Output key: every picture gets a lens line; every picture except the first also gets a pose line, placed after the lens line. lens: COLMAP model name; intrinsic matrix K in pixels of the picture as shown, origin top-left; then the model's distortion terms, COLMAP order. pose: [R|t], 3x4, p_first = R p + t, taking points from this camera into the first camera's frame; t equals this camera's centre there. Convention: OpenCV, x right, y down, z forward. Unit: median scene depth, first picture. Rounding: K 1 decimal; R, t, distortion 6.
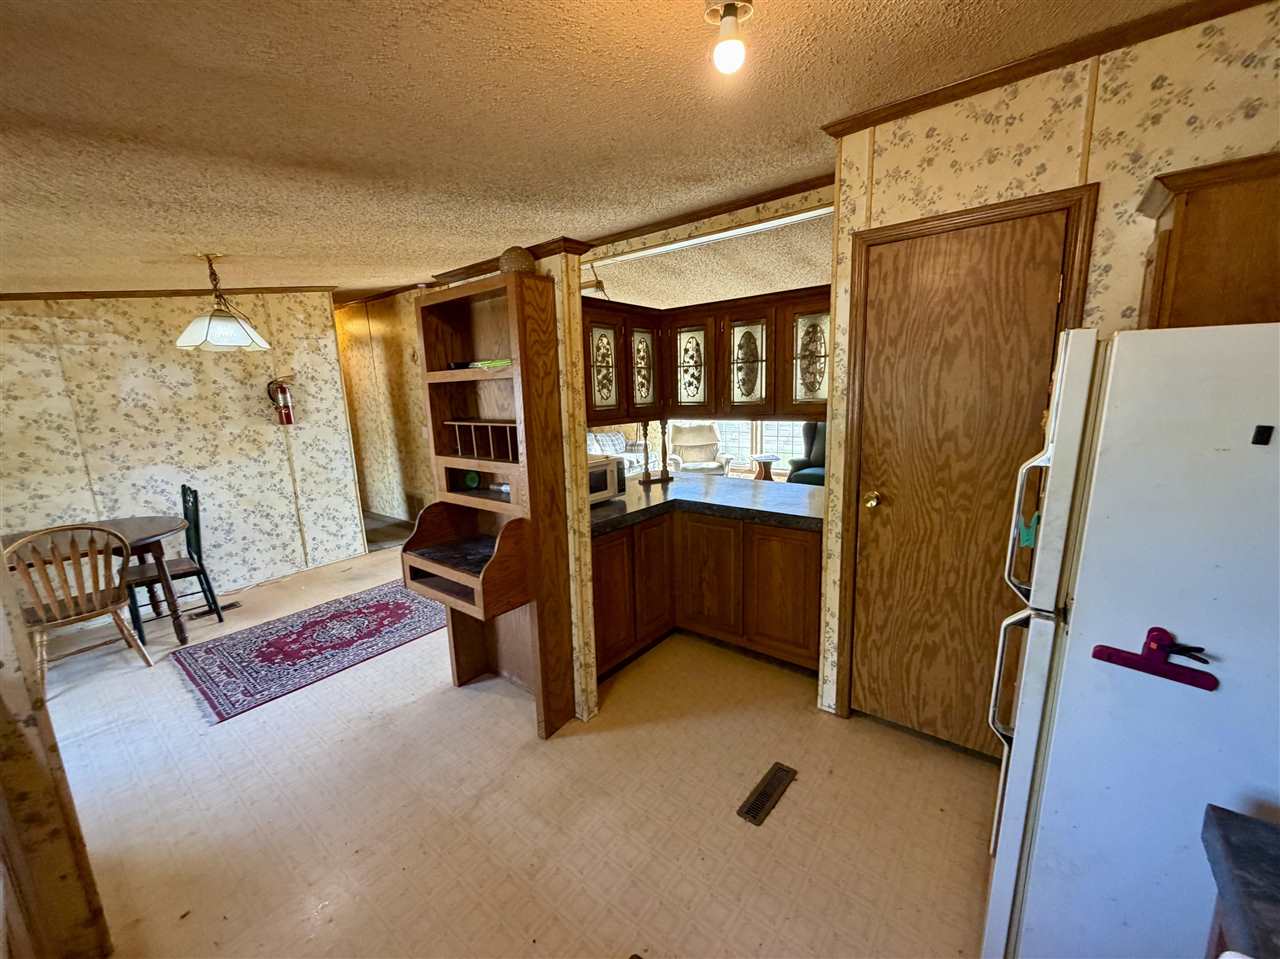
lens RADIAL K [[509.4, 0, 638.9], [0, 509.4, 481.2], [0, 0, 1]] dist [0.001907, -0.000158]
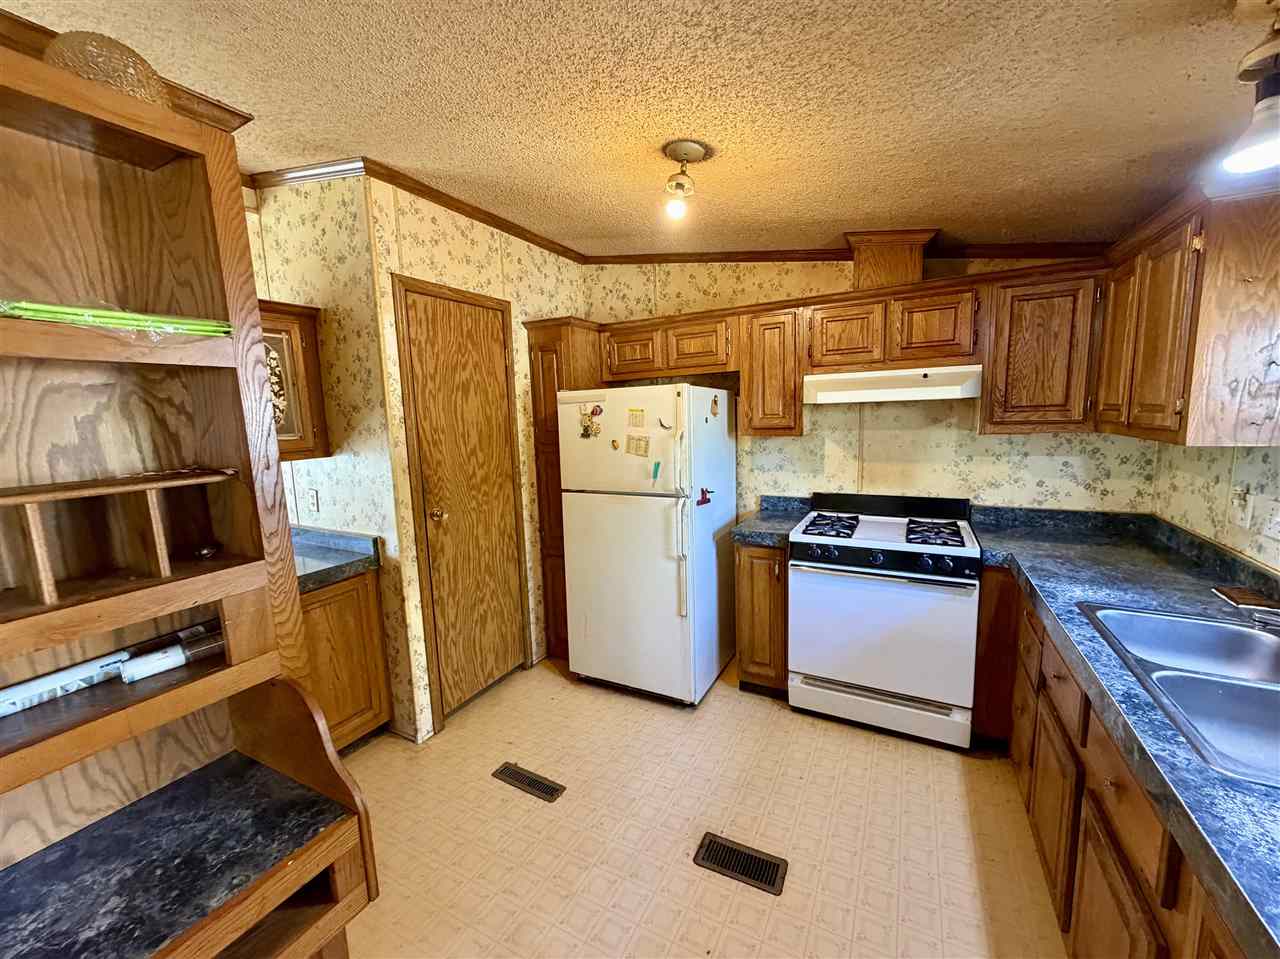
lens RADIAL K [[509.4, 0, 637.9], [0, 509.4, 481.1], [0, 0, 1]] dist [0.001907, -0.000158]
pose [[-0.172000, -0.095139, 0.980492, -0.754164], [0.217077, 0.967198, 0.131929, -0.092178], [-0.960882, 0.235534, -0.145705, 0.757136]]
